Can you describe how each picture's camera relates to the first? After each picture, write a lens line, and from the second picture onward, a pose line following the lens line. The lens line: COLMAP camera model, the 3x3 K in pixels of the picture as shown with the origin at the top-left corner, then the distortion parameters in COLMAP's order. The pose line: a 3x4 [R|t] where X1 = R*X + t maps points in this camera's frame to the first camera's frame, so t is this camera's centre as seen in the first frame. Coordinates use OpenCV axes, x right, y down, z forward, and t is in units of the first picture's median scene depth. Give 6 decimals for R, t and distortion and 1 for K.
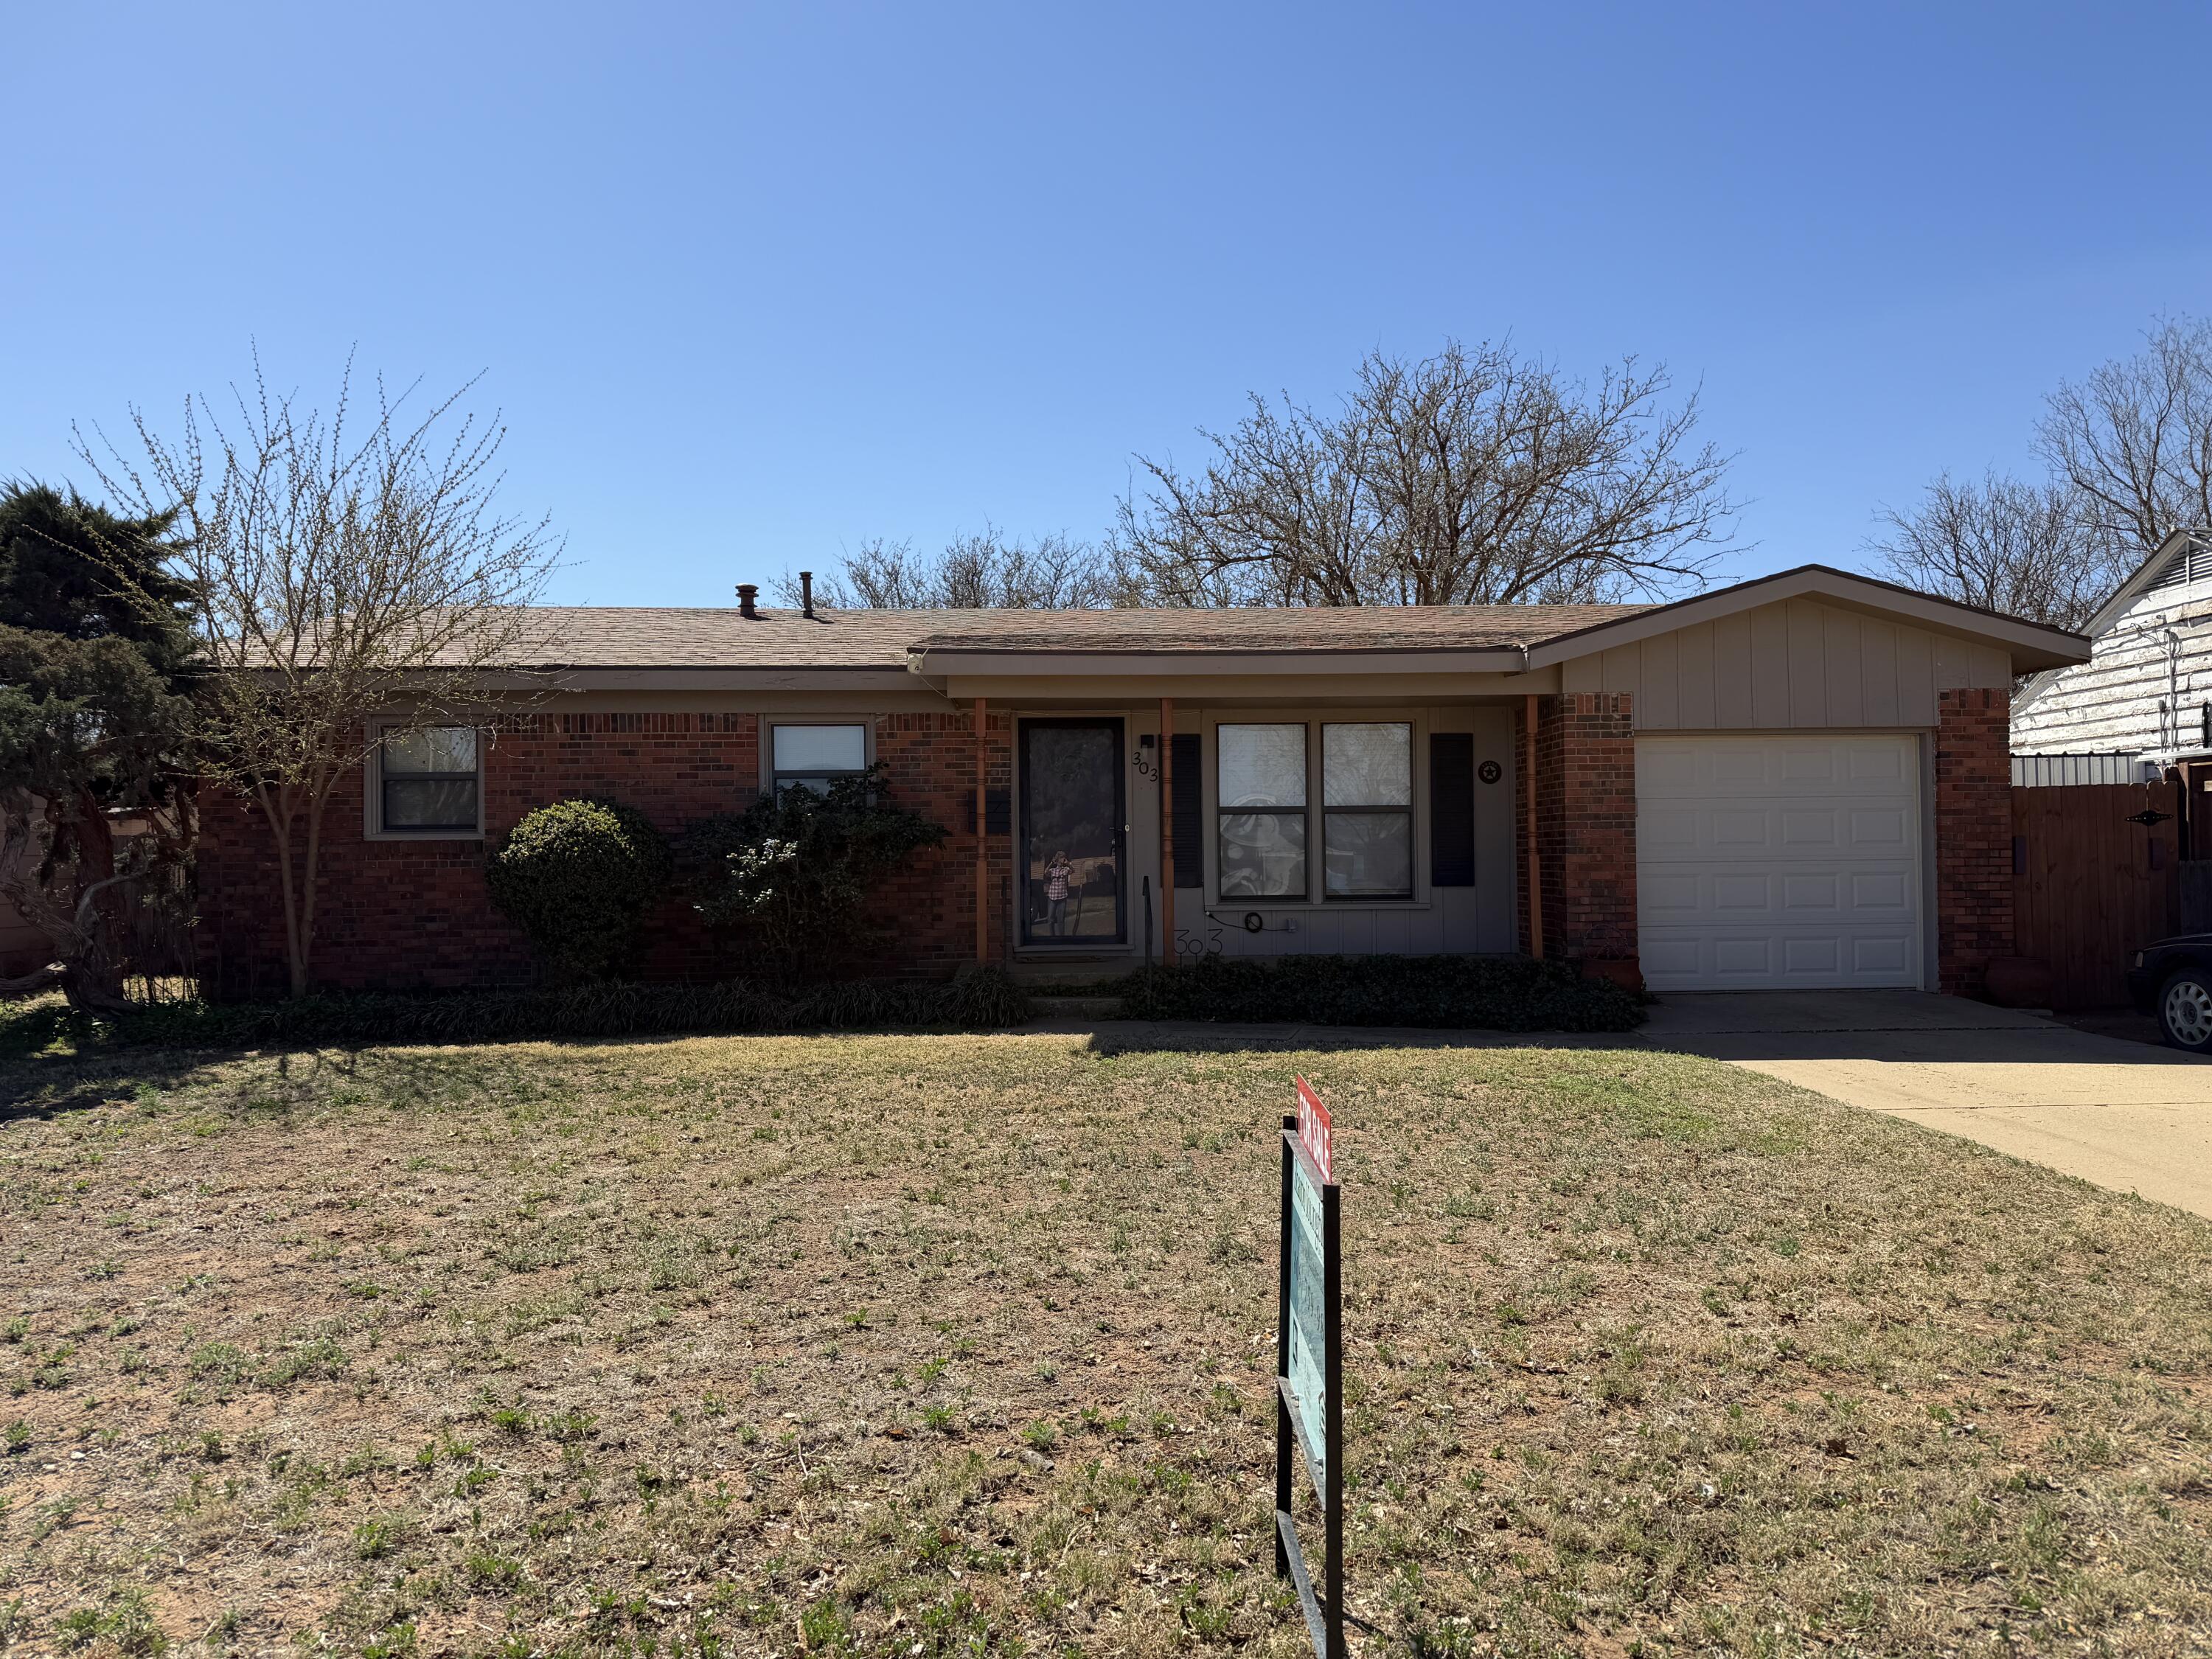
lens RADIAL K [[1547.2, 0, 1106.0], [0, 1547.2, 829.5], [0, 0, 1]] dist [0.144992, -0.240537]
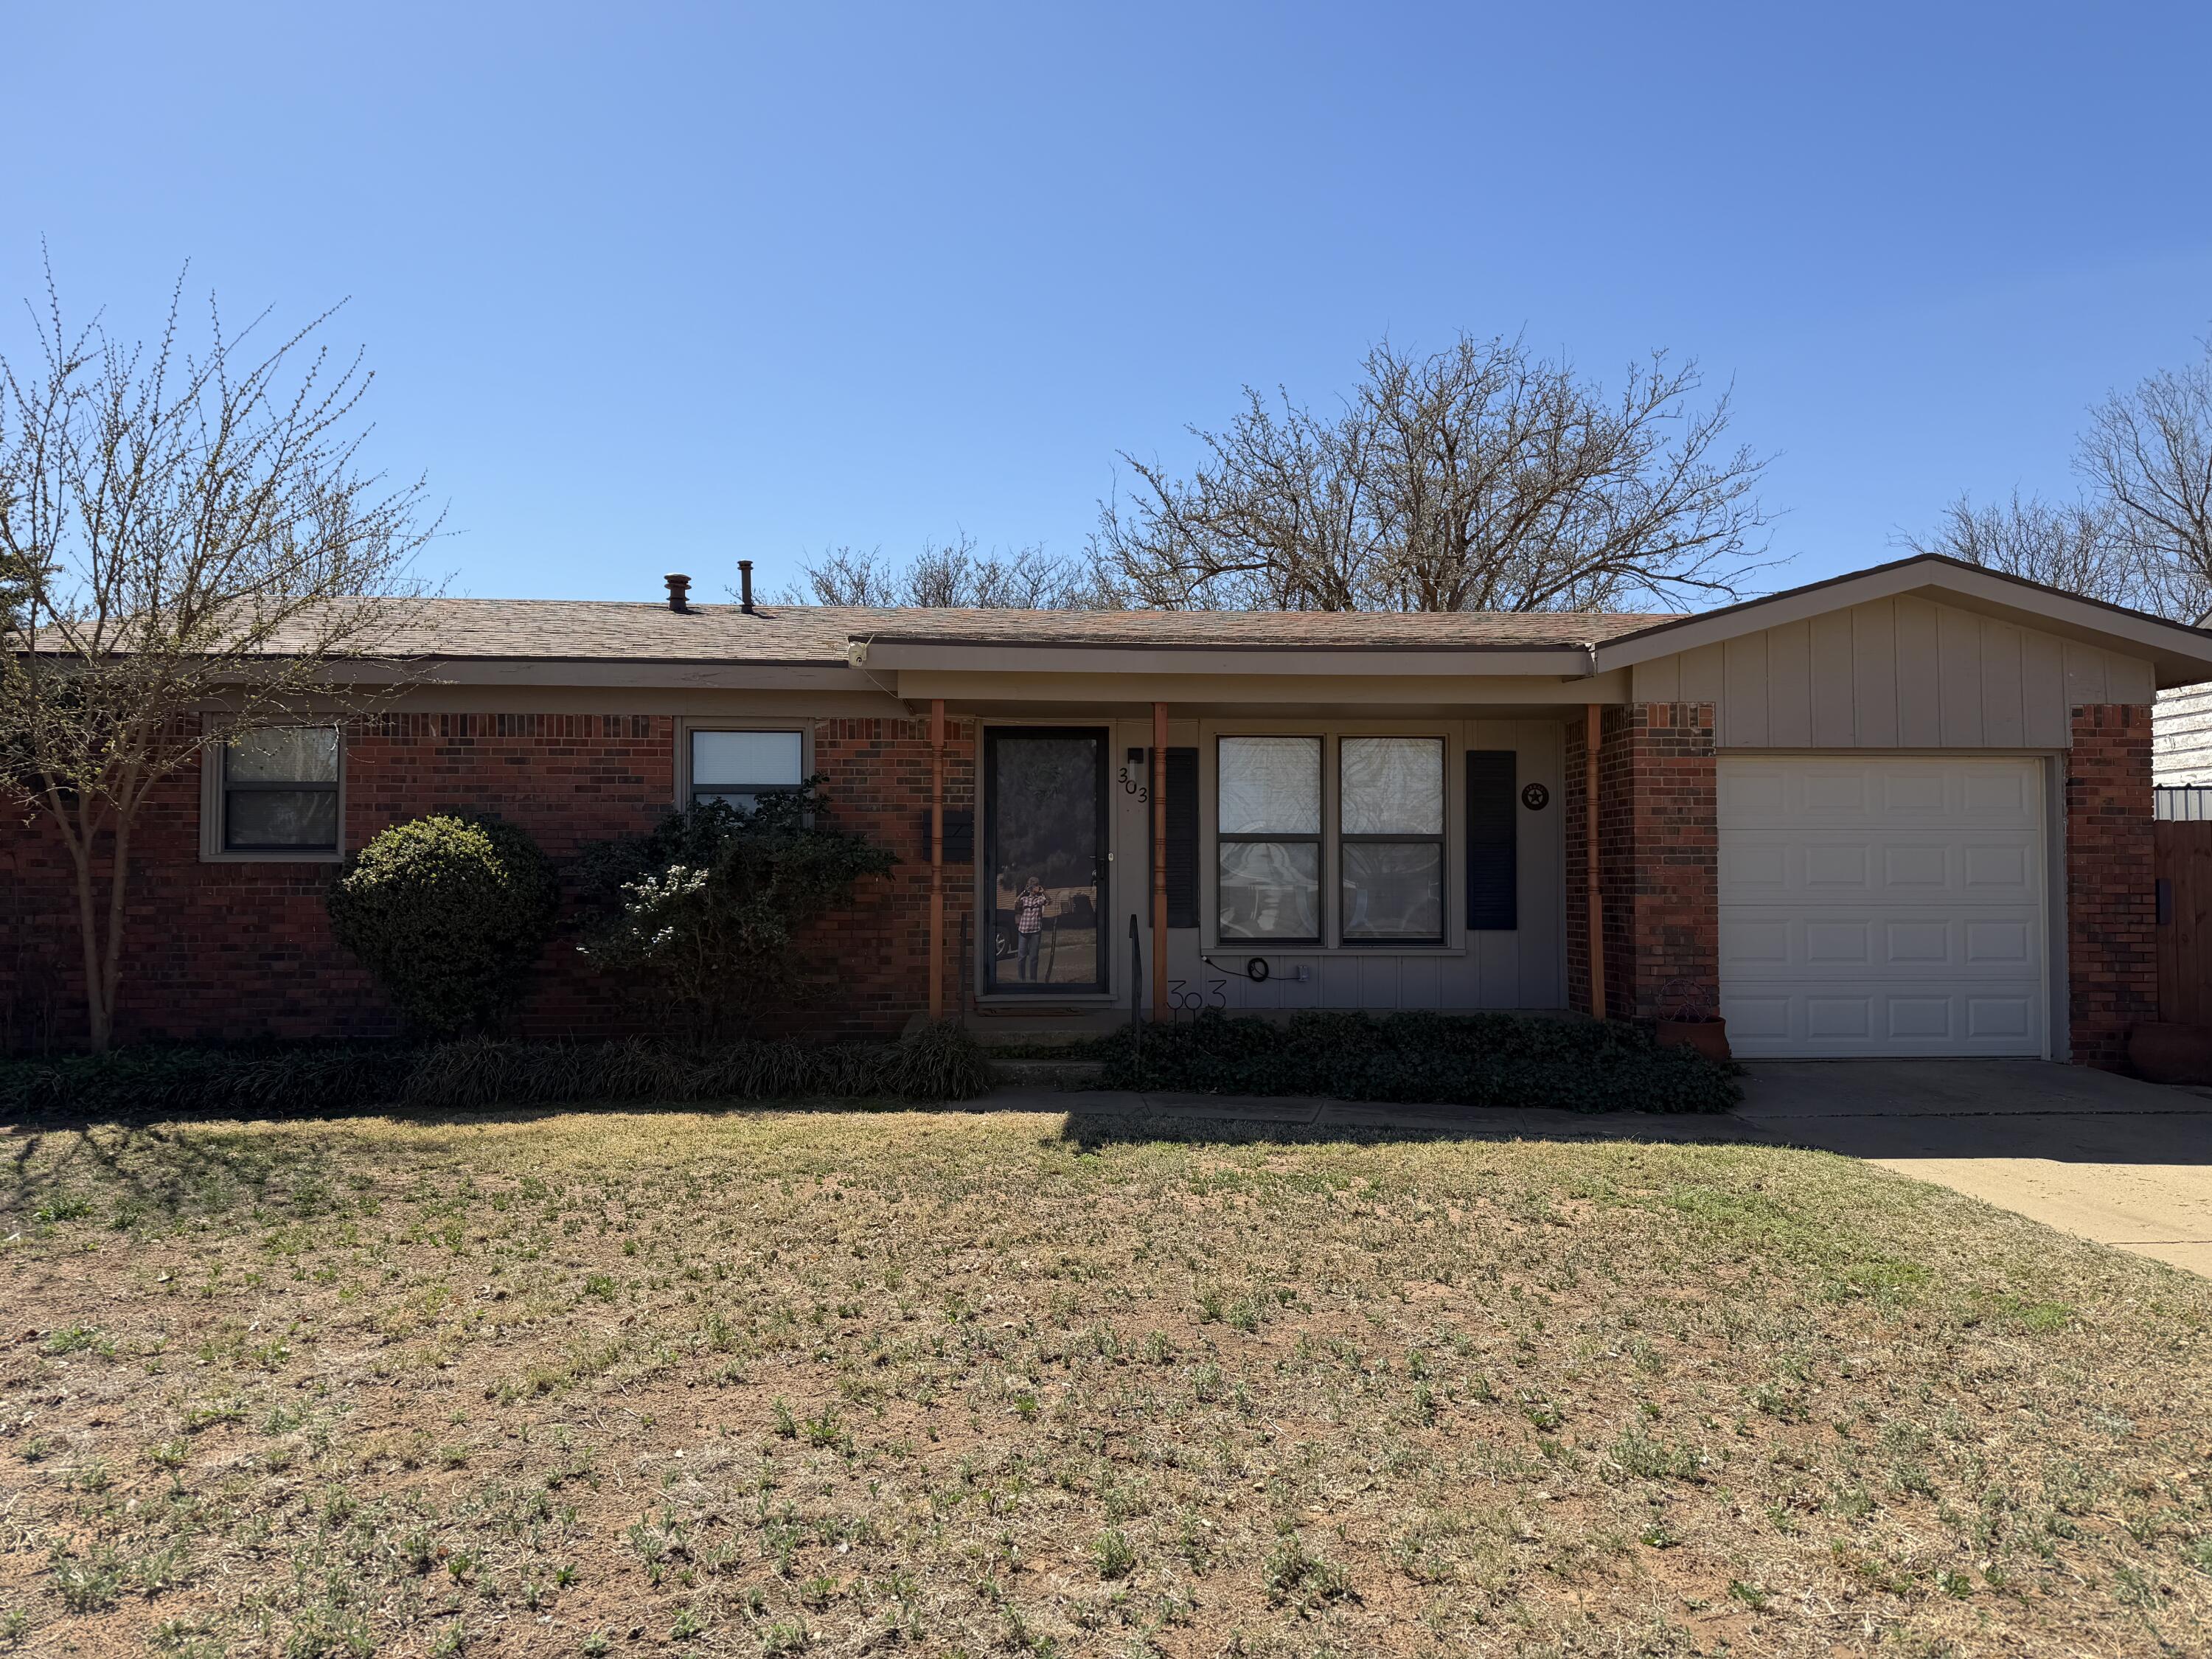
lens RADIAL K [[1547.2, 0, 1106.0], [0, 1547.2, 829.5], [0, 0, 1]] dist [0.144992, -0.240537]
pose [[0.999799, 0.011648, 0.016295, -0.003192], [-0.011338, 0.999756, -0.018980, 0.000151], [-0.016513, 0.018791, 0.999687, 0.159305]]
